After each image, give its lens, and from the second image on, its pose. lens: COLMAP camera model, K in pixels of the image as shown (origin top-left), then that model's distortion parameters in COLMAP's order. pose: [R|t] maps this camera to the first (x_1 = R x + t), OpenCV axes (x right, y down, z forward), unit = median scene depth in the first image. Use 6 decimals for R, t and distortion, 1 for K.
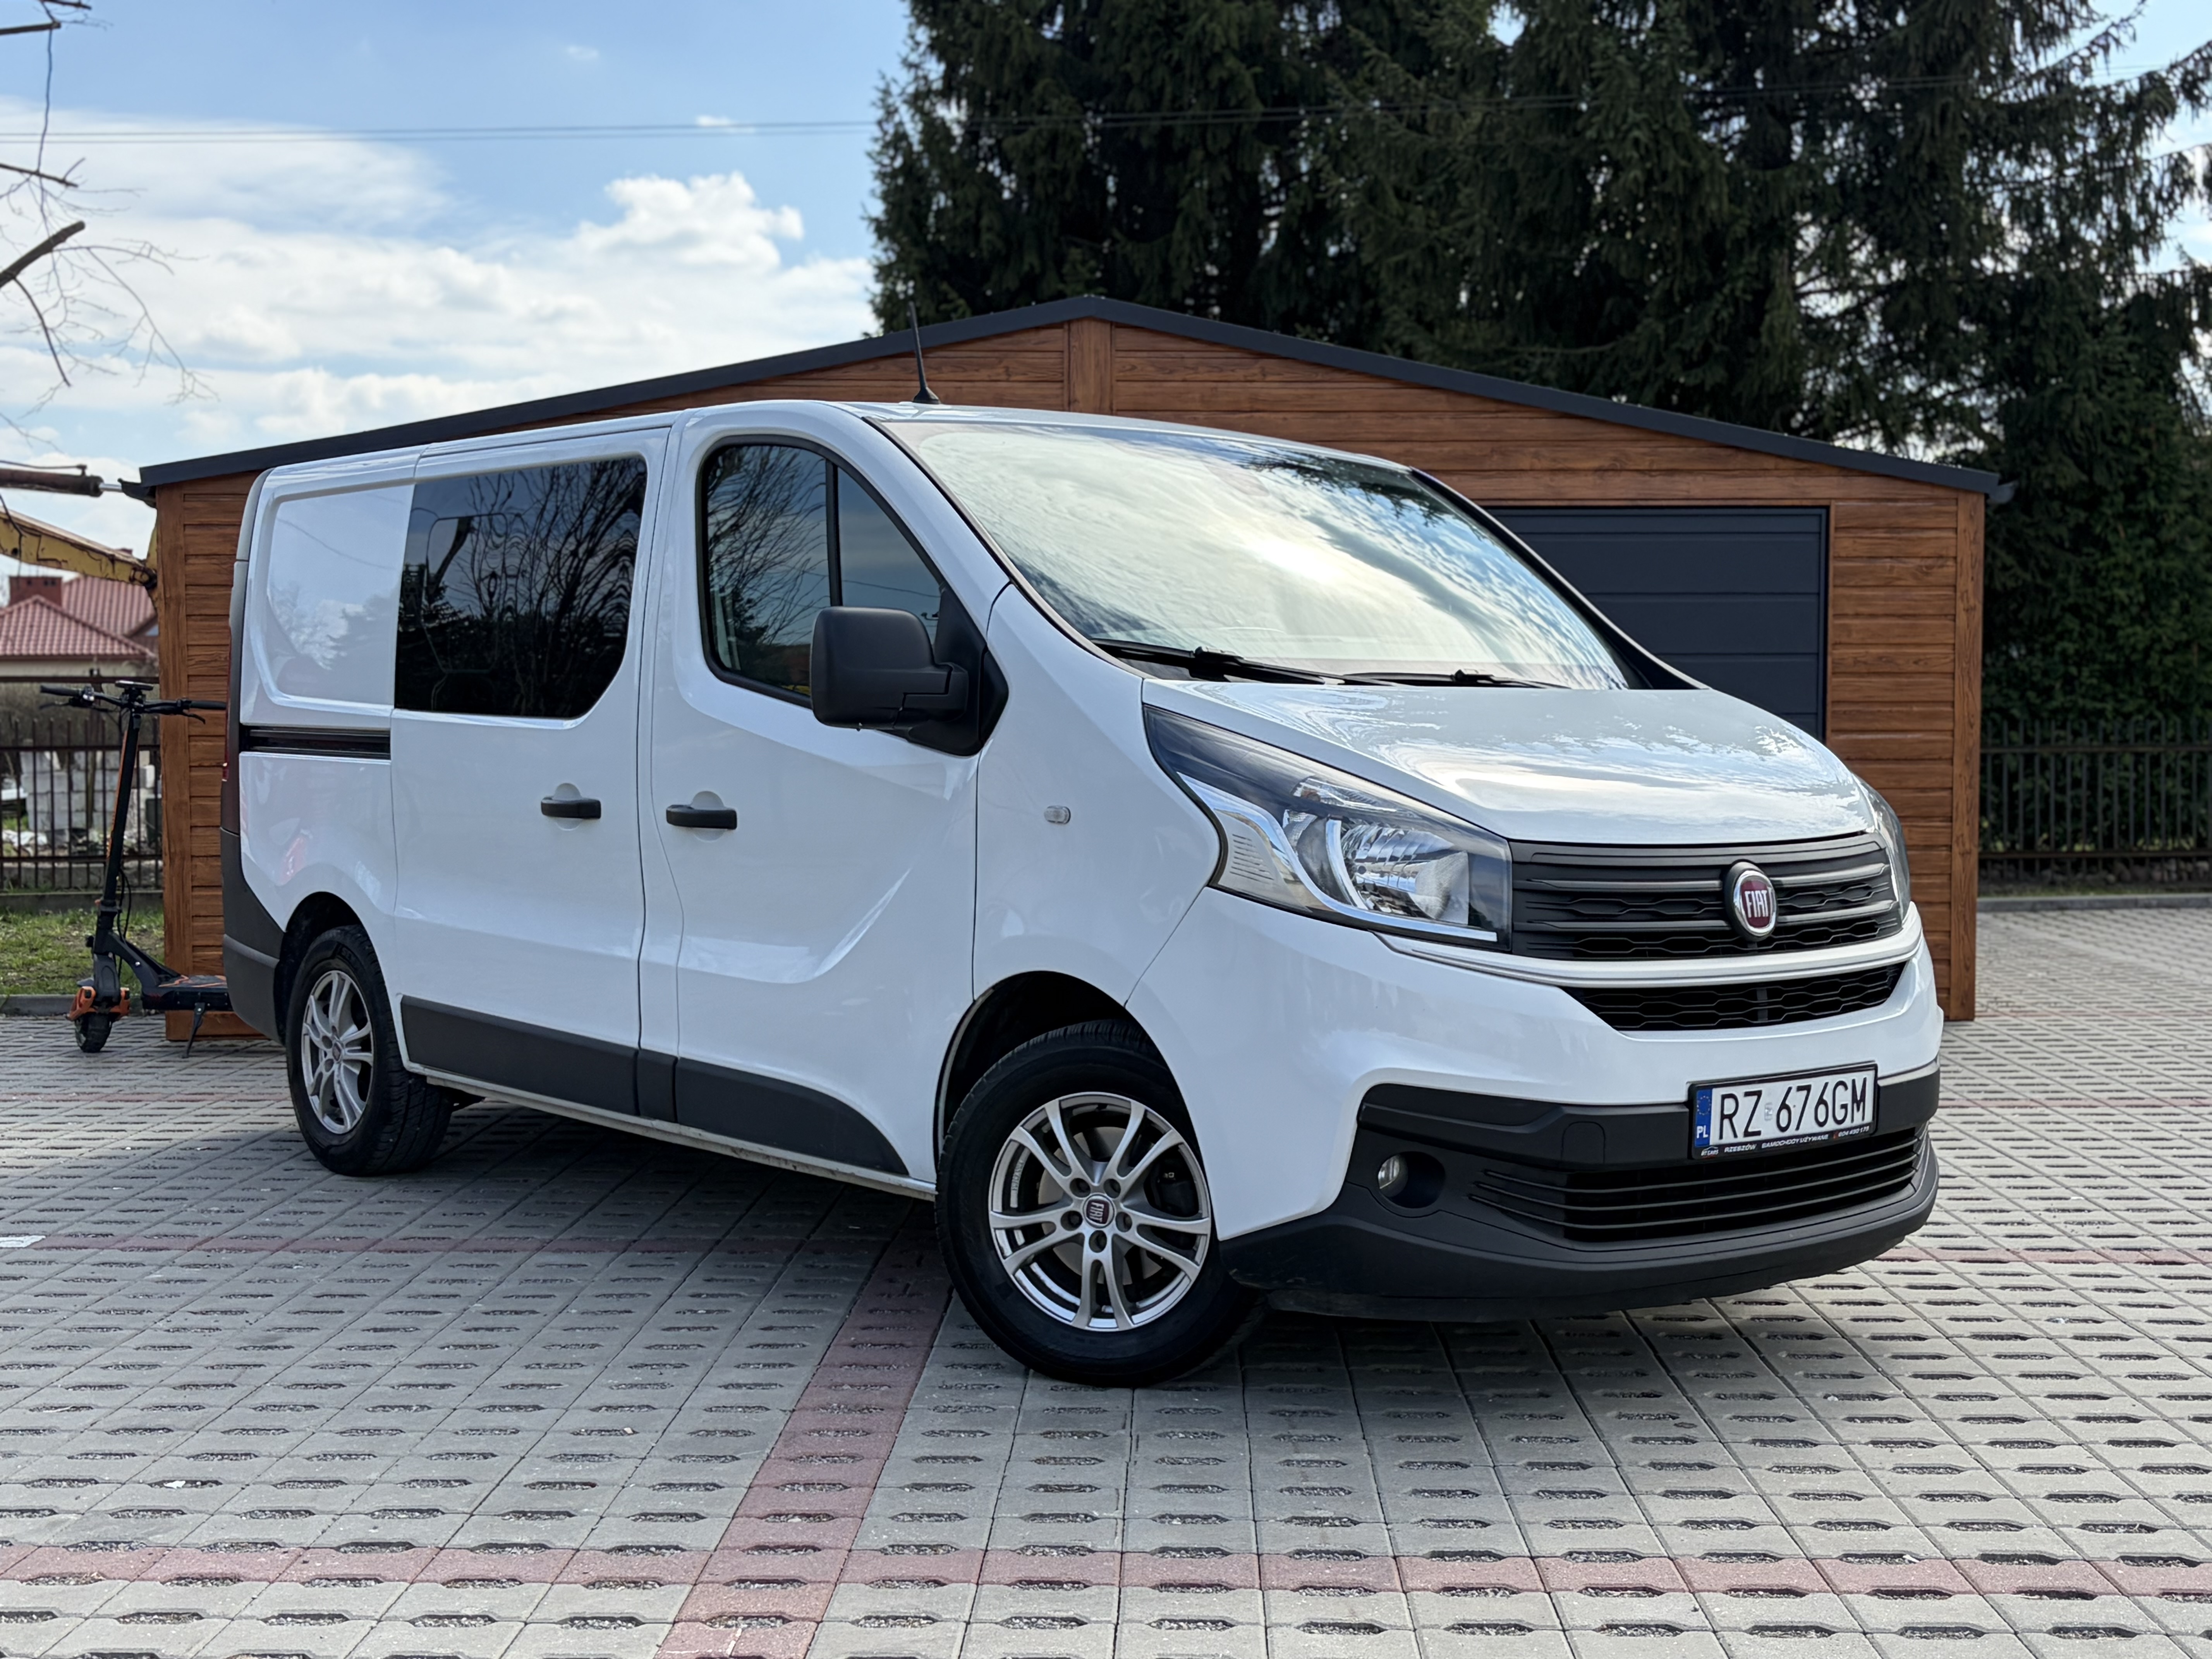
lens RADIAL K [[2759.8, 0, 1118.3], [0, 2759.8, 834.4], [0, 0, 1]] dist [0.080805, 0.000000]
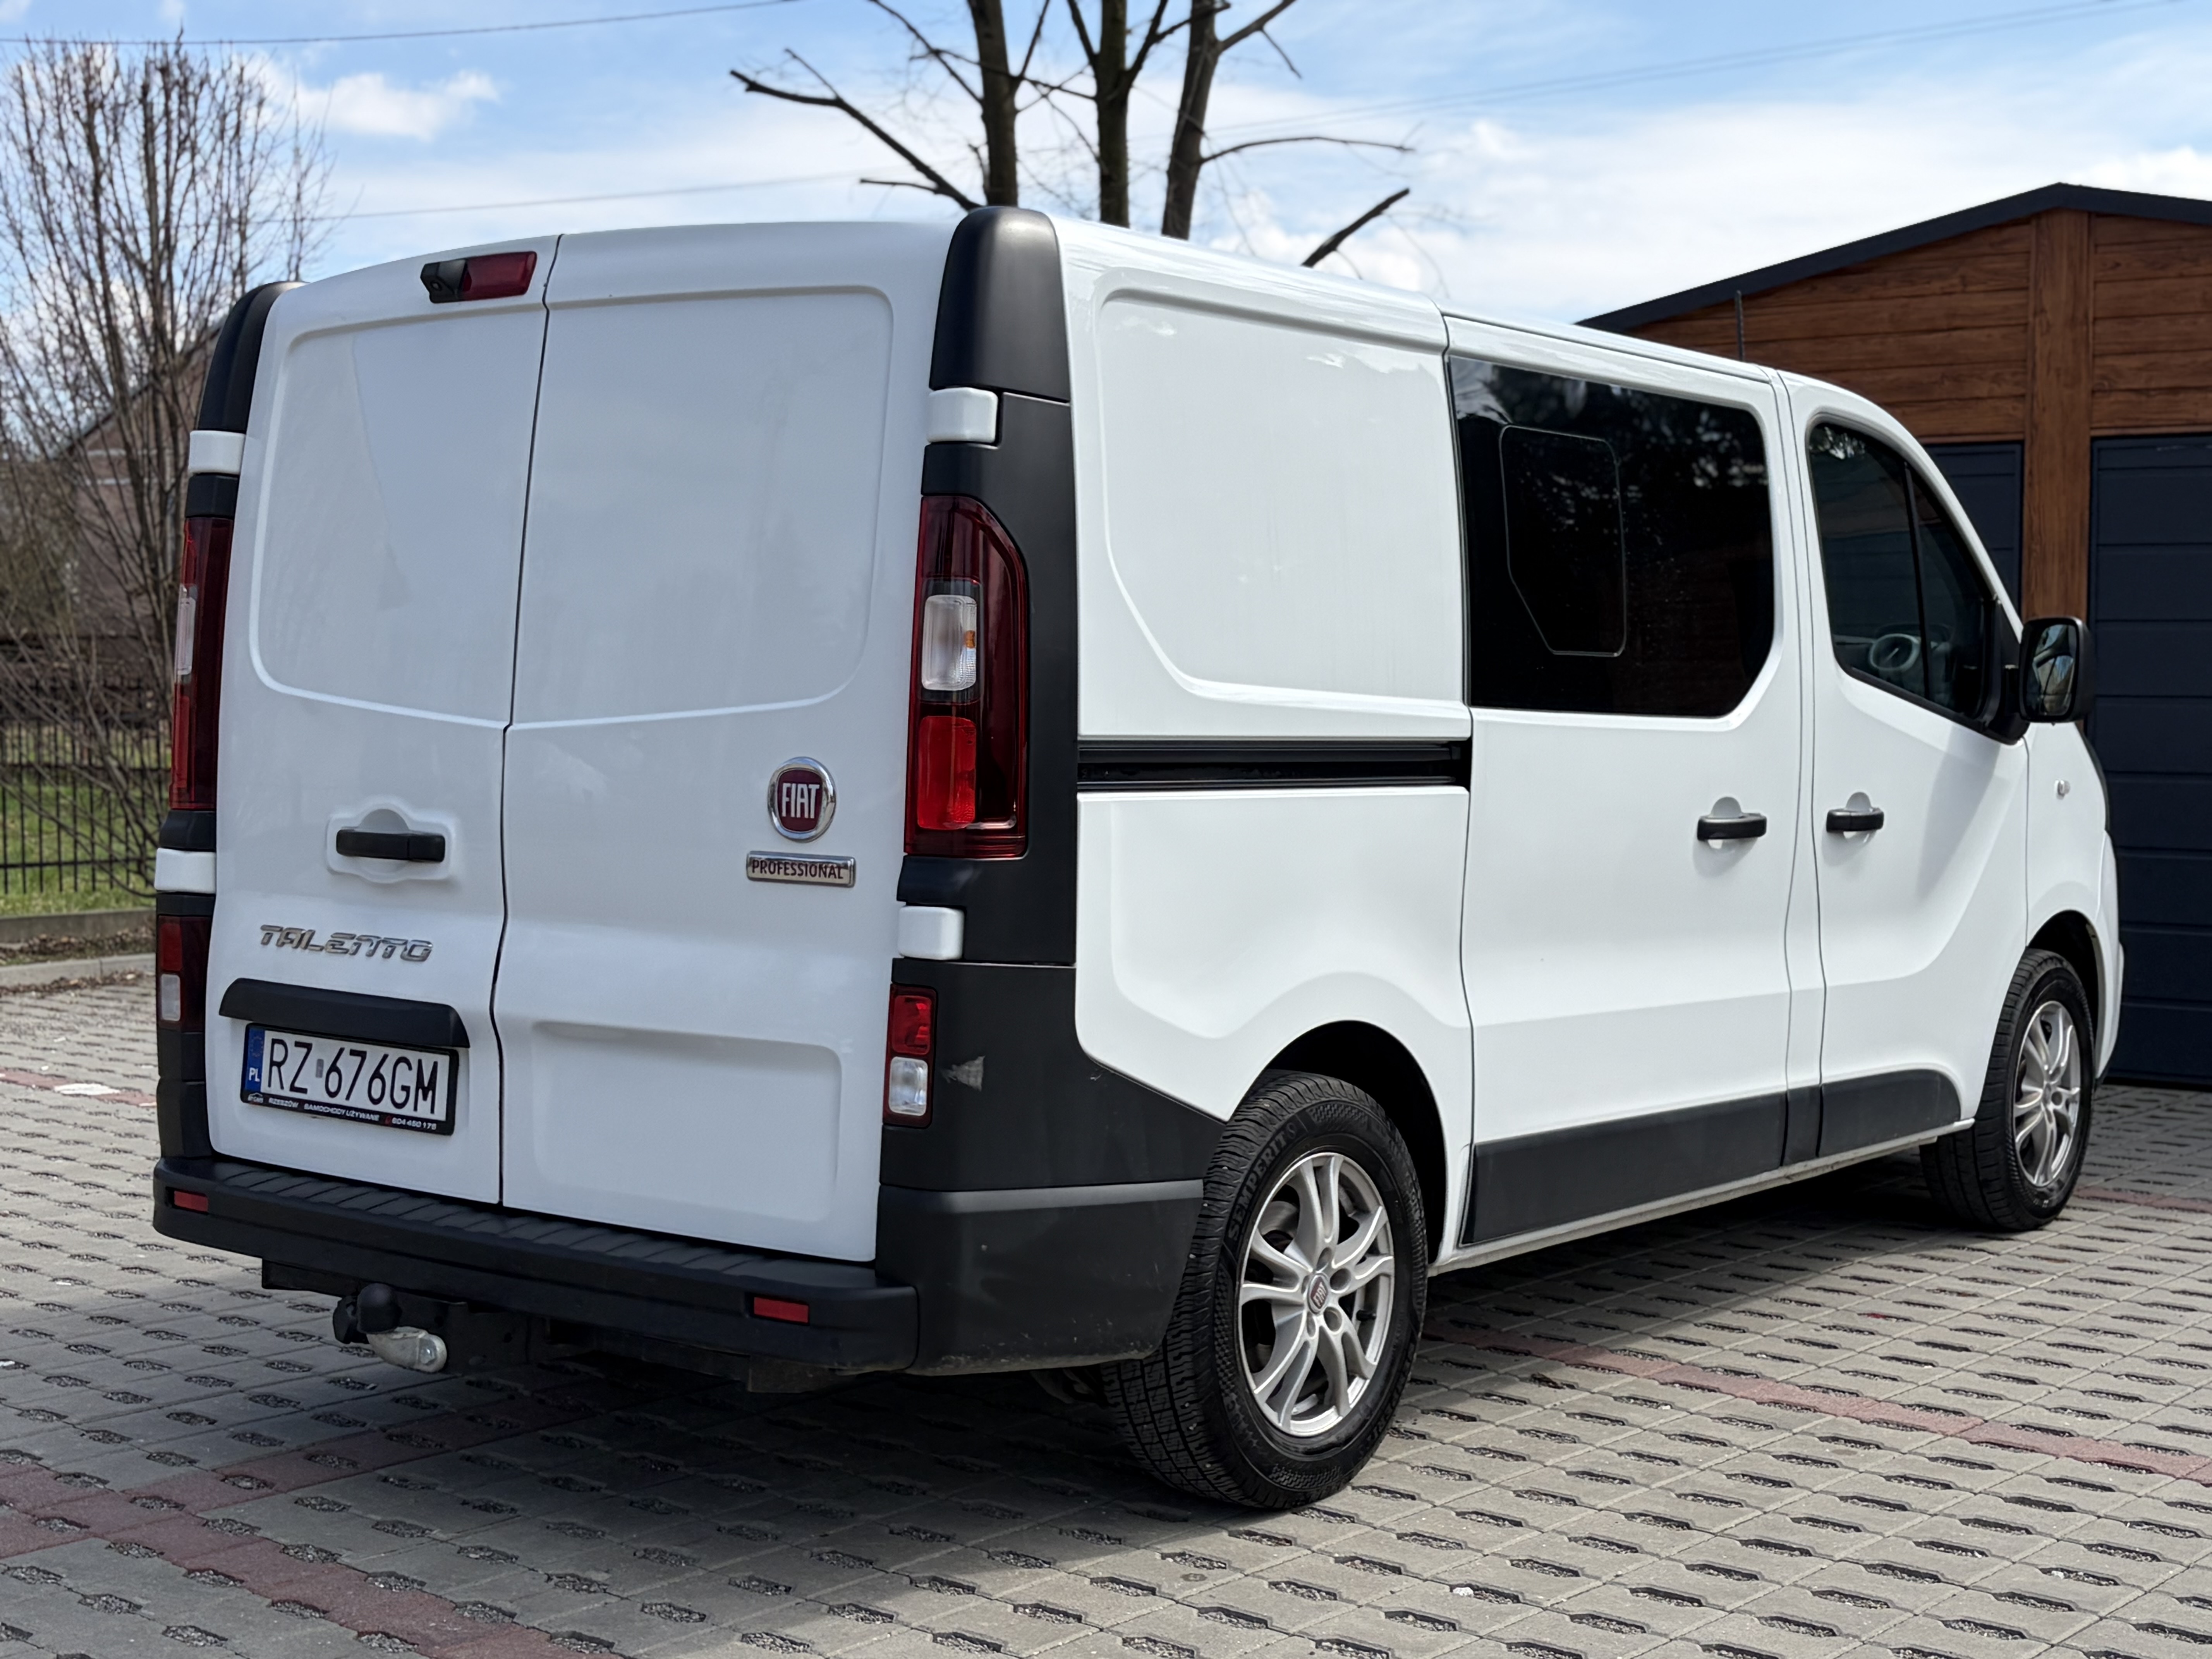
lens RADIAL K [[3007.1, 0, 1113.8], [0, 3007.1, 831.8], [0, 0, 1]] dist [0.087234, 0.000000]
pose [[0.777848, 0.050162, -0.626448, 0.192583], [-0.040974, 0.998736, 0.029095, -0.008841], [0.627116, 0.003036, 0.778920, 0.064444]]
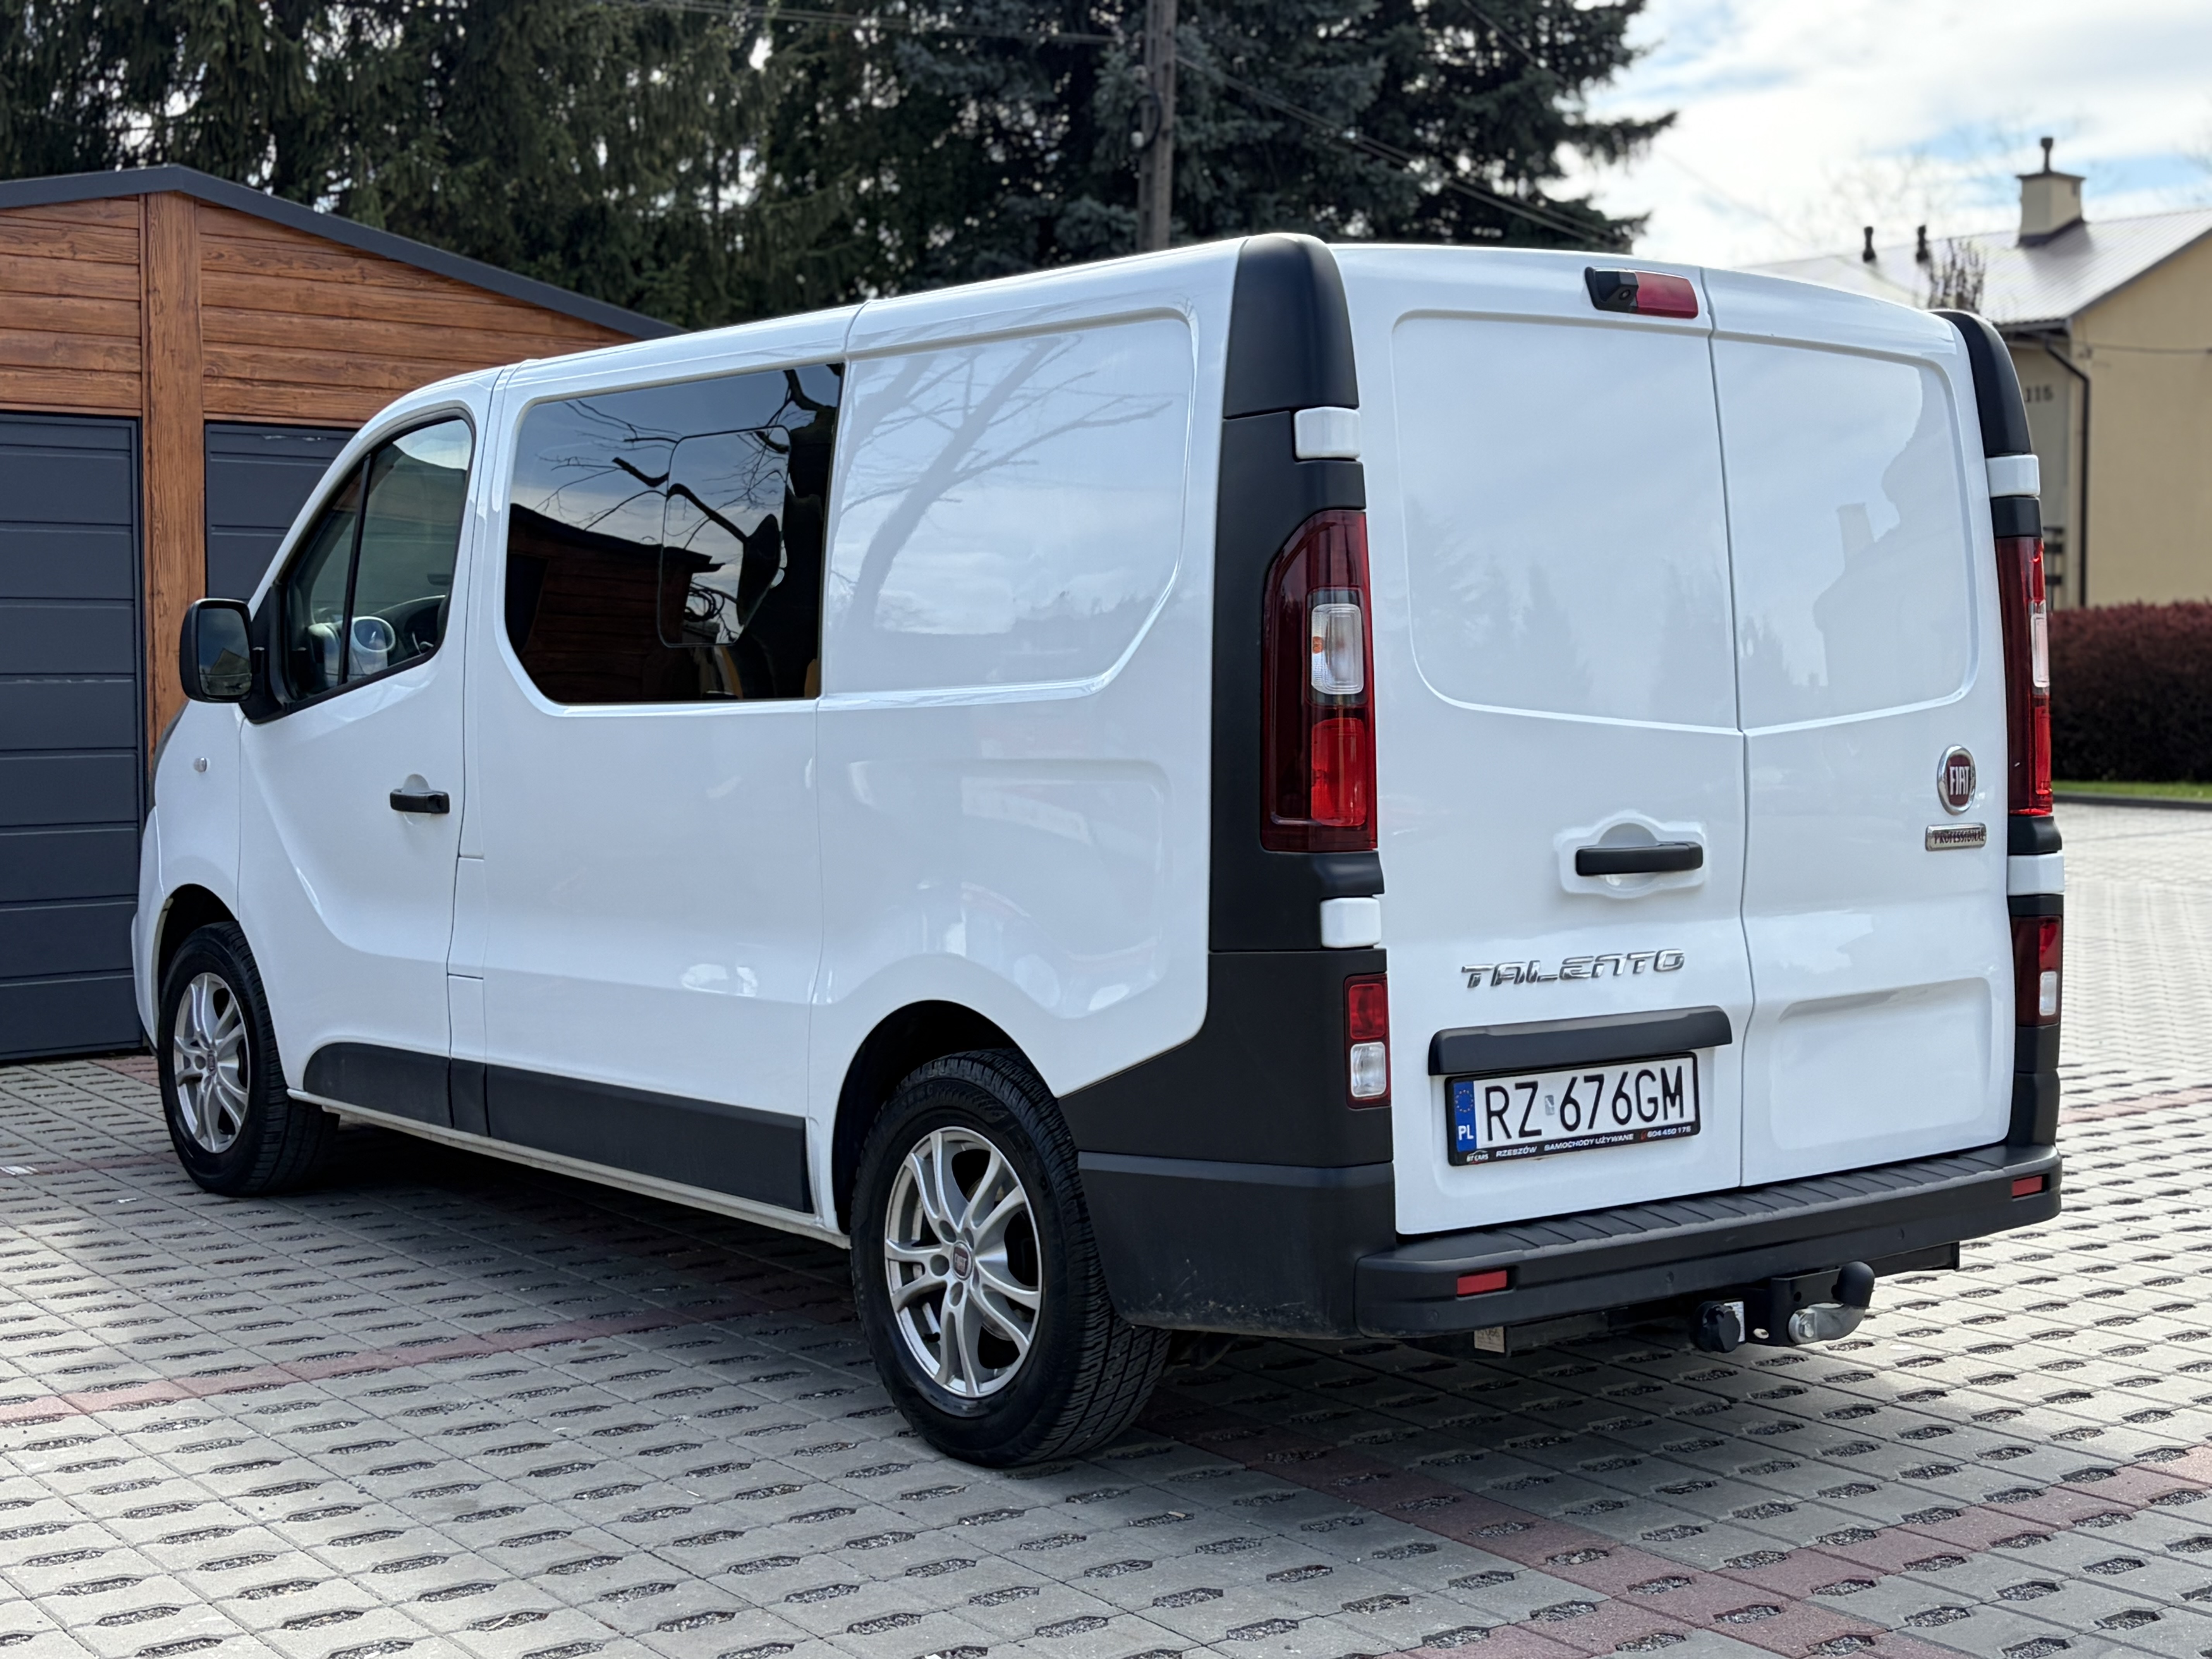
lens RADIAL K [[3007.1, 0, 1092.1], [0, 3007.1, 826.5], [0, 0, 1]] dist [0.087234, 0.000000]
pose [[0.794806, -0.035767, 0.605809, -0.195563], [0.022364, 0.999310, 0.029658, -0.008912], [-0.606452, -0.010024, 0.795057, 0.054325]]
